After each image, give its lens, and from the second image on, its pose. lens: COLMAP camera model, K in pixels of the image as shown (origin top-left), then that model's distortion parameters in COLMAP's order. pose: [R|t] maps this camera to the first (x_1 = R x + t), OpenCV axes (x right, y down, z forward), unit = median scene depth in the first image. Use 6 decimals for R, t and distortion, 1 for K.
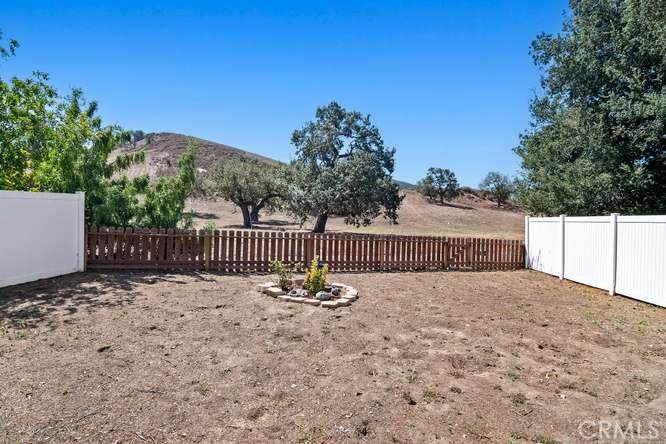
lens RADIAL K [[357.6, 0, 331.5], [0, 357.6, 219.1], [0, 0, 1]] dist [-0.012109, -0.001010]
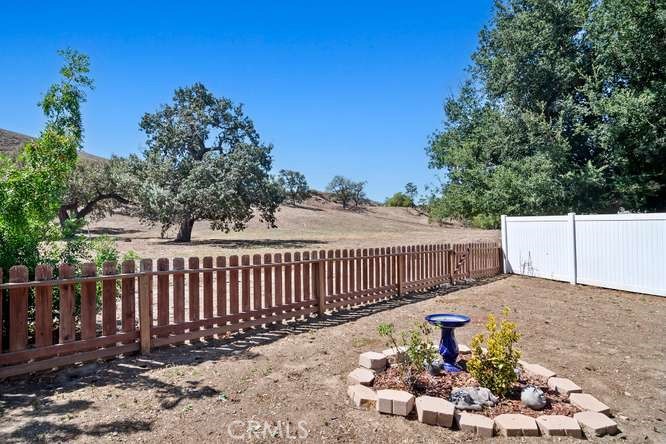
lens RADIAL K [[357.6, 0, 333.6], [0, 357.6, 227.3], [0, 0, 1]] dist [-0.012109, -0.001010]
pose [[0.904409, -0.031817, 0.425479, -0.071728], [0.025015, 0.999454, 0.021568, -0.003253], [-0.425933, -0.008863, 0.904711, 0.112383]]
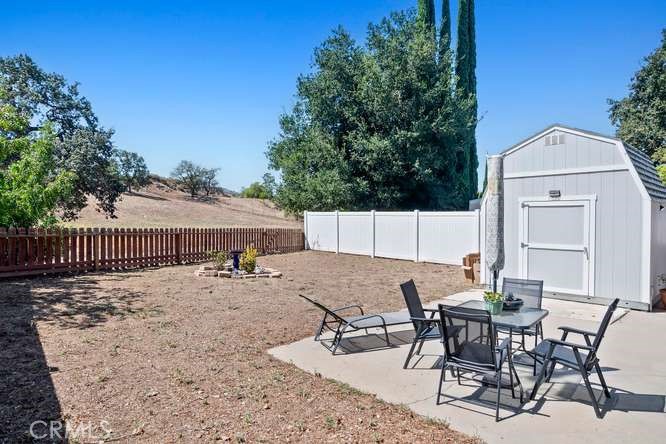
lens RADIAL K [[403.5, 0, 328.9], [0, 403.5, 224.5], [0, 0, 1]] dist [-0.003585, -0.004192]
pose [[0.699264, -0.025407, 0.714412, -0.152241], [0.000653, 0.999390, 0.034903, -0.003591], [-0.714863, -0.023940, 0.698855, -0.044179]]
